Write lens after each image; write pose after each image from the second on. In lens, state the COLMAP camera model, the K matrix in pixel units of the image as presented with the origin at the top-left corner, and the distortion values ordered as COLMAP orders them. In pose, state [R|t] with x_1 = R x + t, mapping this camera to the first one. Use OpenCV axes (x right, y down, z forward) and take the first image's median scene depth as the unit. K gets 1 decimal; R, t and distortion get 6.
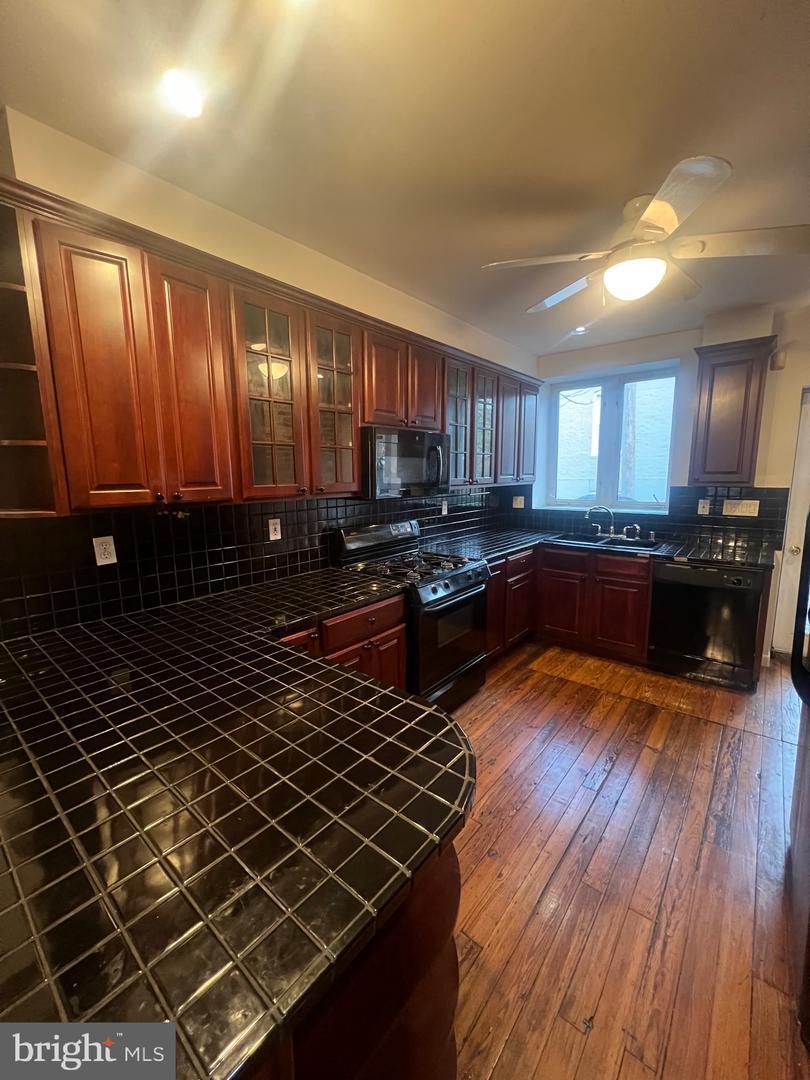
lens RADIAL K [[434.7, 0, 404.8], [0, 434.7, 538.1], [0, 0, 1]] dist [-0.001182, -0.000186]
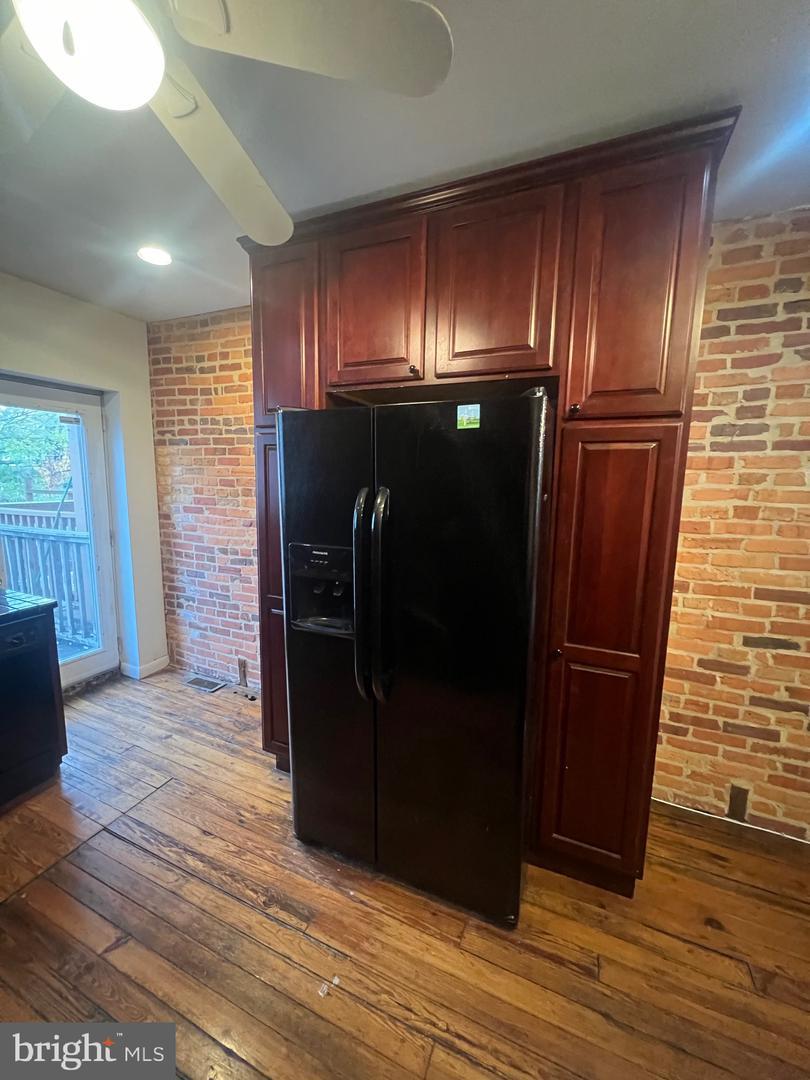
lens RADIAL K [[434.7, 0, 404.4], [0, 434.7, 542.0], [0, 0, 1]] dist [-0.001182, -0.000186]
pose [[-0.272419, -0.134957, 0.952667, -0.041116], [0.134966, 0.974965, 0.176710, -0.135350], [-0.952666, 0.176717, -0.247385, 0.847358]]
